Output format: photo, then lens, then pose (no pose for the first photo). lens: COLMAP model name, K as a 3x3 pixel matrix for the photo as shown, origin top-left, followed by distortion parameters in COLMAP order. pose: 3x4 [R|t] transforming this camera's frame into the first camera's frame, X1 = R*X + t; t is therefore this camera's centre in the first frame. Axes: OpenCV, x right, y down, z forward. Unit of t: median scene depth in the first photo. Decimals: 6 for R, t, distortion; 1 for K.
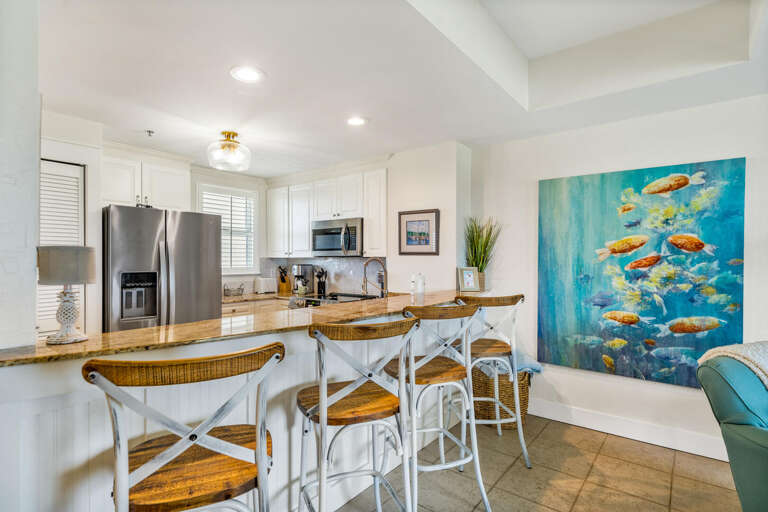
lens RADIAL K [[385.1, 0, 383.7], [0, 385.1, 262.3], [0, 0, 1]] dist [-0.003236, -0.000496]
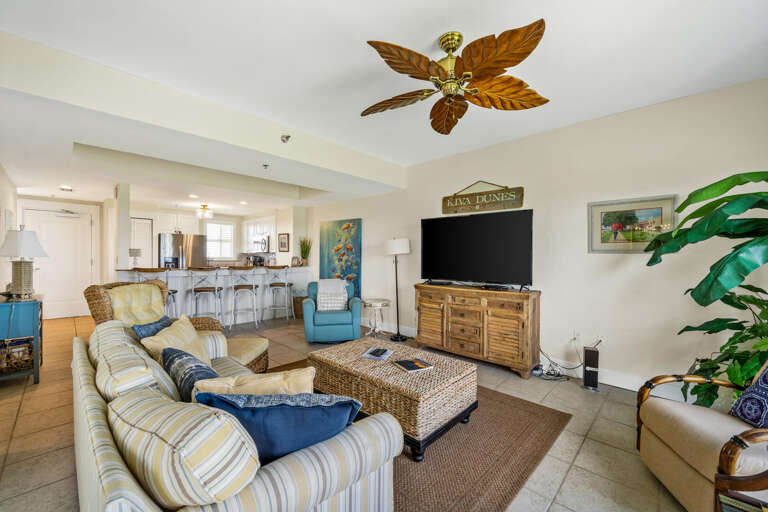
lens RADIAL K [[309.4, 0, 383.2], [0, 309.4, 259.1], [0, 0, 1]] dist [-0.002470, -0.000081]
pose [[0.995245, 0.005654, -0.097238, 1.157027], [-0.005483, 0.999983, 0.002028, 0.023874], [0.097247, -0.001485, 0.995259, -1.118000]]
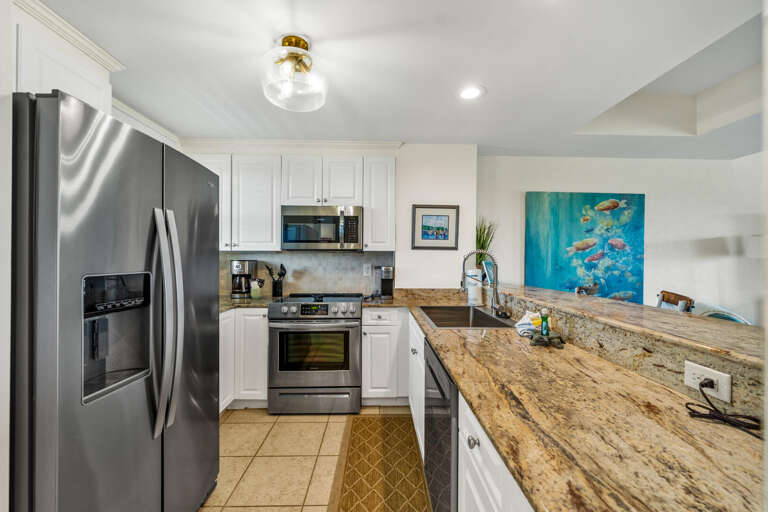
lens RADIAL K [[309.4, 0, 385.7], [0, 309.4, 259.6], [0, 0, 1]] dist [-0.002470, -0.000081]
pose [[0.767935, 0.000342, 0.640527, -0.677645], [0.001124, 0.999998, -0.001881, 0.011402], [-0.640526, 0.002164, 0.767933, 0.595000]]
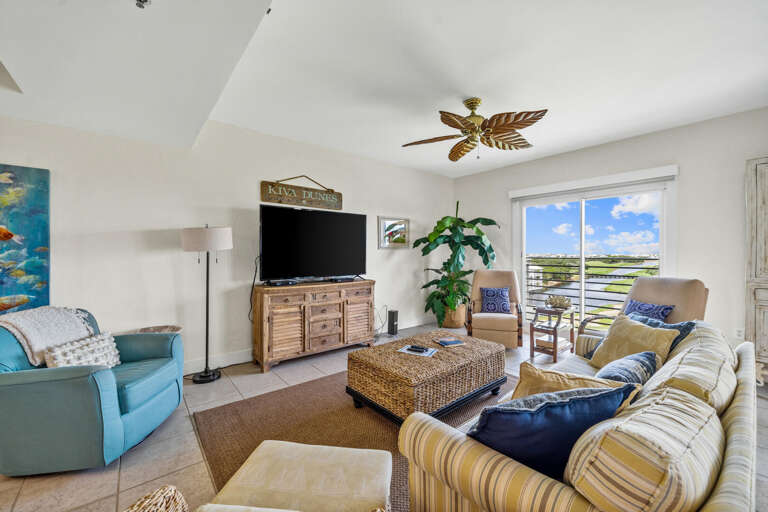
lens RADIAL K [[309.4, 0, 382.6], [0, 309.4, 254.8], [0, 0, 1]] dist [-0.002470, -0.000081]
pose [[0.218640, -0.009042, 0.975764, 0.137360], [0.010397, 0.999922, 0.006936, 0.019098], [-0.975750, 0.008629, 0.218717, -0.297643]]
